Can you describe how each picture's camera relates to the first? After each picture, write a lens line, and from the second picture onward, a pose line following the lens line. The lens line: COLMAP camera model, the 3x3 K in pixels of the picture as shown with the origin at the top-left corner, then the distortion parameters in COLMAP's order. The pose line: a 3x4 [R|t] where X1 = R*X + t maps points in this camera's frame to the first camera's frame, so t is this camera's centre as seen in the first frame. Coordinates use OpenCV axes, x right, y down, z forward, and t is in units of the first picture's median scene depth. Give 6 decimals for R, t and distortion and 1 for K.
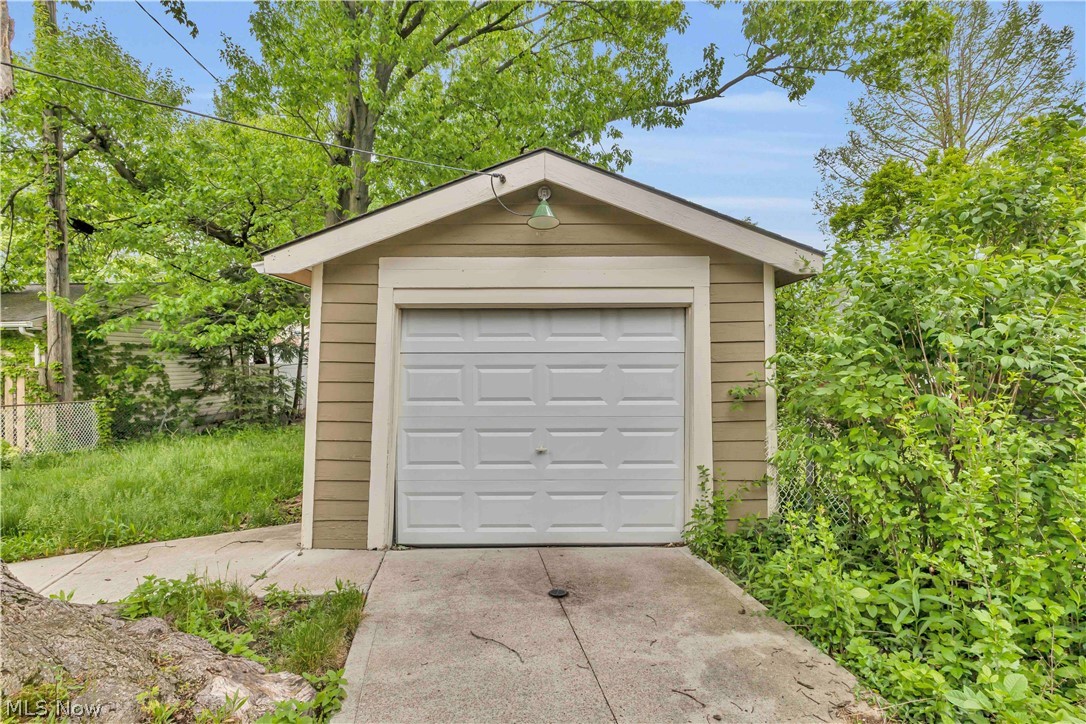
lens RADIAL K [[512.7, 0, 543.0], [0, 512.7, 362.0], [0, 0, 1]] dist [-0.000994, -0.000143]
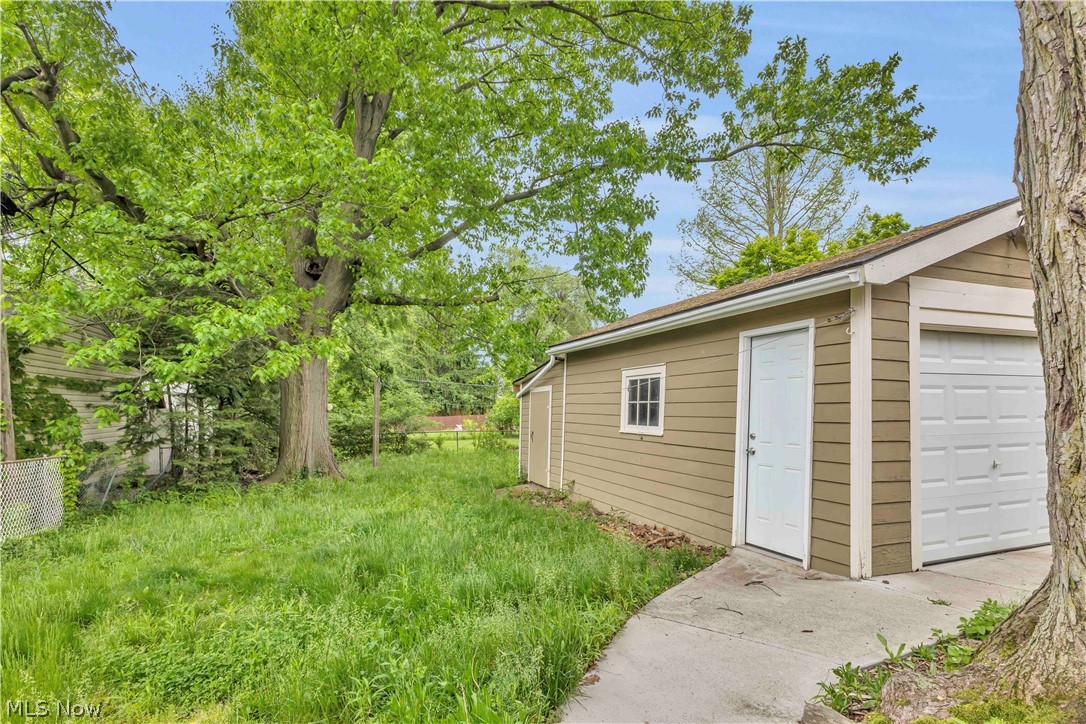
lens RADIAL K [[531.8, 0, 543.0], [0, 531.8, 362.0], [0, 0, 1]] dist [-0.001071, -0.000223]
pose [[0.934947, 0.031404, 0.353394, -1.332200], [0.005188, 0.994758, -0.102124, 0.066595], [-0.354749, 0.097314, 0.929883, 0.264440]]
